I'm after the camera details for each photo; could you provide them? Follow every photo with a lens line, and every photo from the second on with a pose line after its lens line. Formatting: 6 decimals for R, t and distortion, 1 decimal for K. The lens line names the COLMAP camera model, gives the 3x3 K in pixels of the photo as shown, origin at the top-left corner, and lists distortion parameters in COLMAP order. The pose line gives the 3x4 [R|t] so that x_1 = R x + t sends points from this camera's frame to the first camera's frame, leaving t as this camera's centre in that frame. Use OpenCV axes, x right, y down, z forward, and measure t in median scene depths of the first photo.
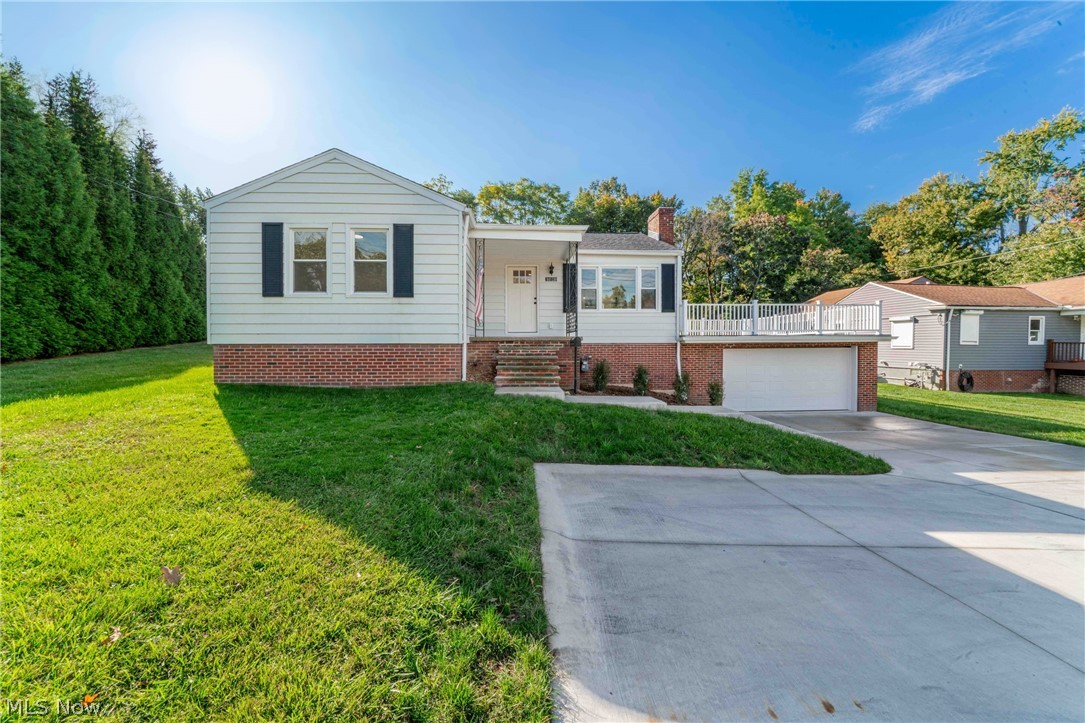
lens RADIAL K [[382.1, 0, 538.2], [0, 382.1, 345.8], [0, 0, 1]] dist [-0.001223, -0.000132]
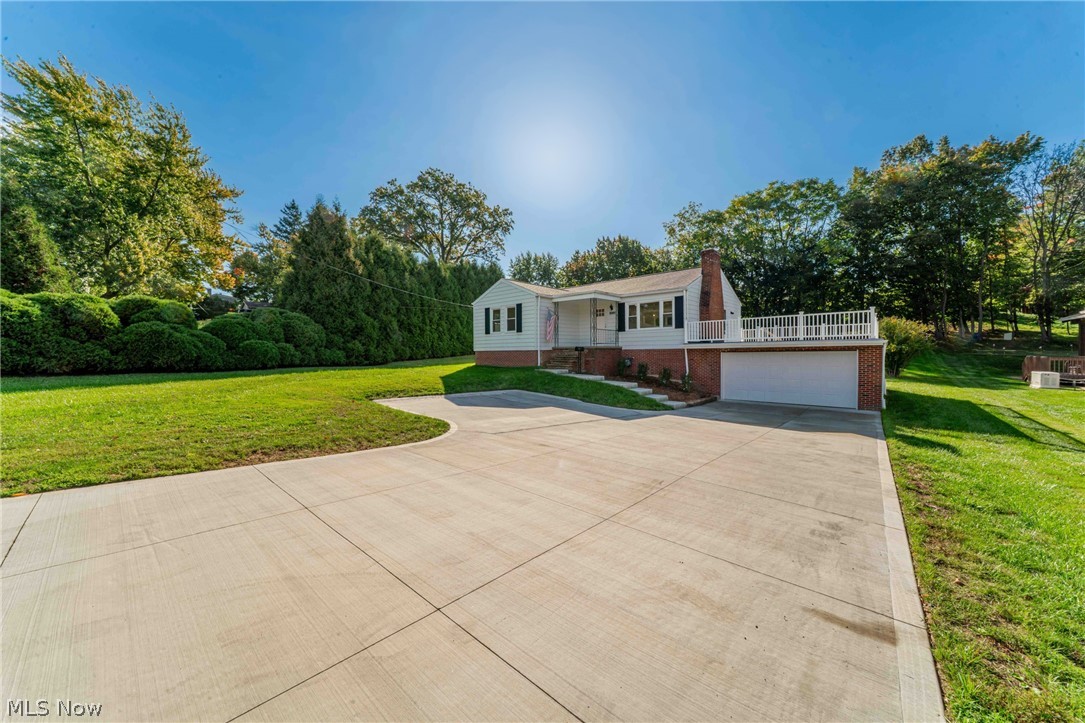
lens RADIAL K [[382.1, 0, 538.2], [0, 382.1, 345.8], [0, 0, 1]] dist [-0.001223, -0.000132]
pose [[0.696480, -0.016262, -0.717392, 1.043758], [0.000200, 0.999748, -0.022468, 0.013726], [0.717576, 0.015506, 0.696308, -0.451954]]
